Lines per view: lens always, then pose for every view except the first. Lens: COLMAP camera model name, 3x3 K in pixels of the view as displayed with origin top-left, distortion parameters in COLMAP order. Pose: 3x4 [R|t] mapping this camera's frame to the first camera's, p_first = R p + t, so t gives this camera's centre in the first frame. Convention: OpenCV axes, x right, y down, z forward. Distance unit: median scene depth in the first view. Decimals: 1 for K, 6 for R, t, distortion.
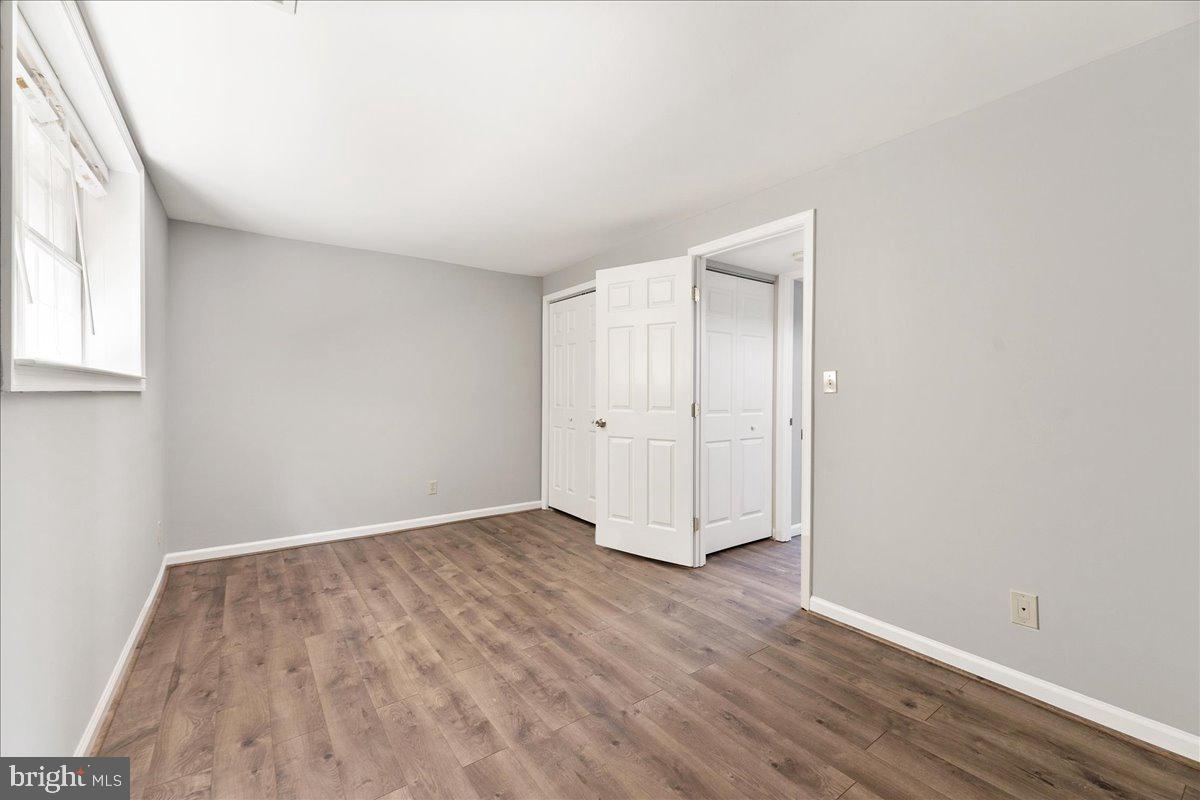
lens RADIAL K [[480.8, 0, 600.6], [0, 480.8, 401.0], [0, 0, 1]] dist [0.026179, -0.006728]
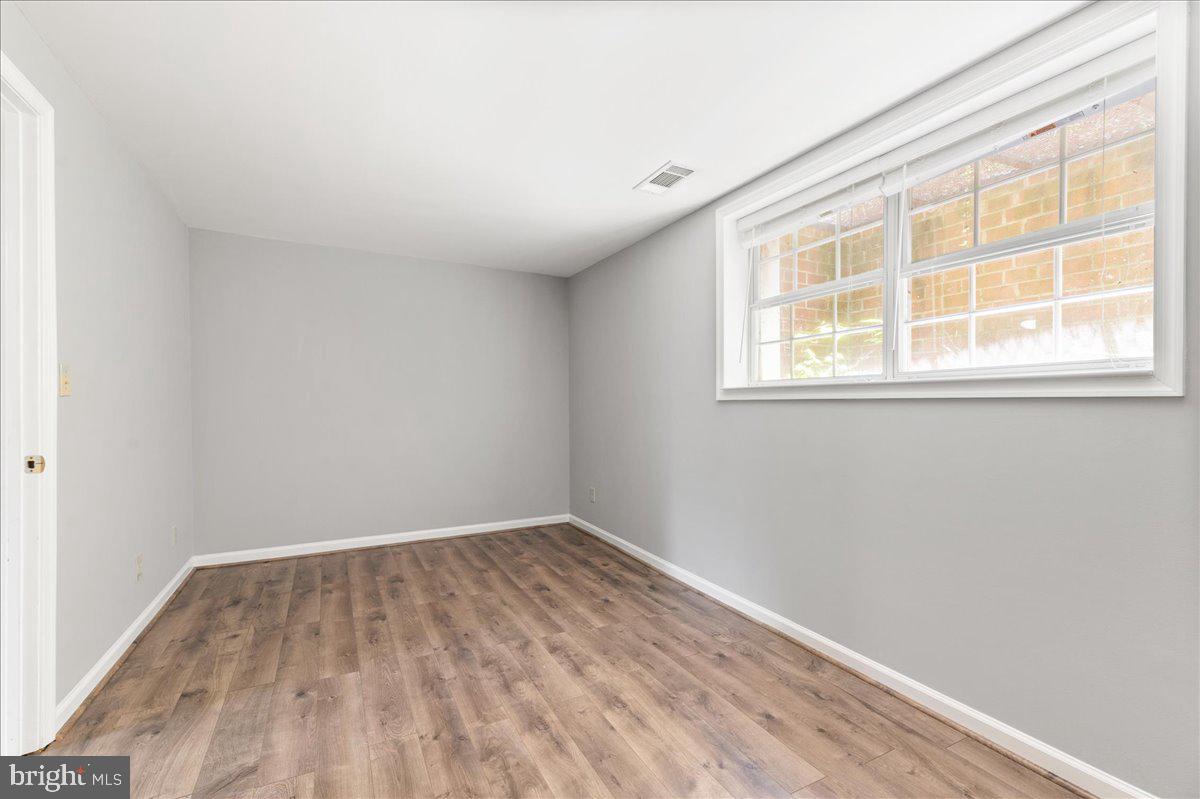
lens RADIAL K [[480.8, 0, 600.6], [0, 480.8, 400.5], [0, 0, 1]] dist [0.026179, -0.006728]
pose [[-0.991791, -0.001965, 0.127852, -0.472286], [-0.000458, 0.999930, 0.011816, -0.025237], [-0.127867, 0.011660, -0.991723, 2.012750]]
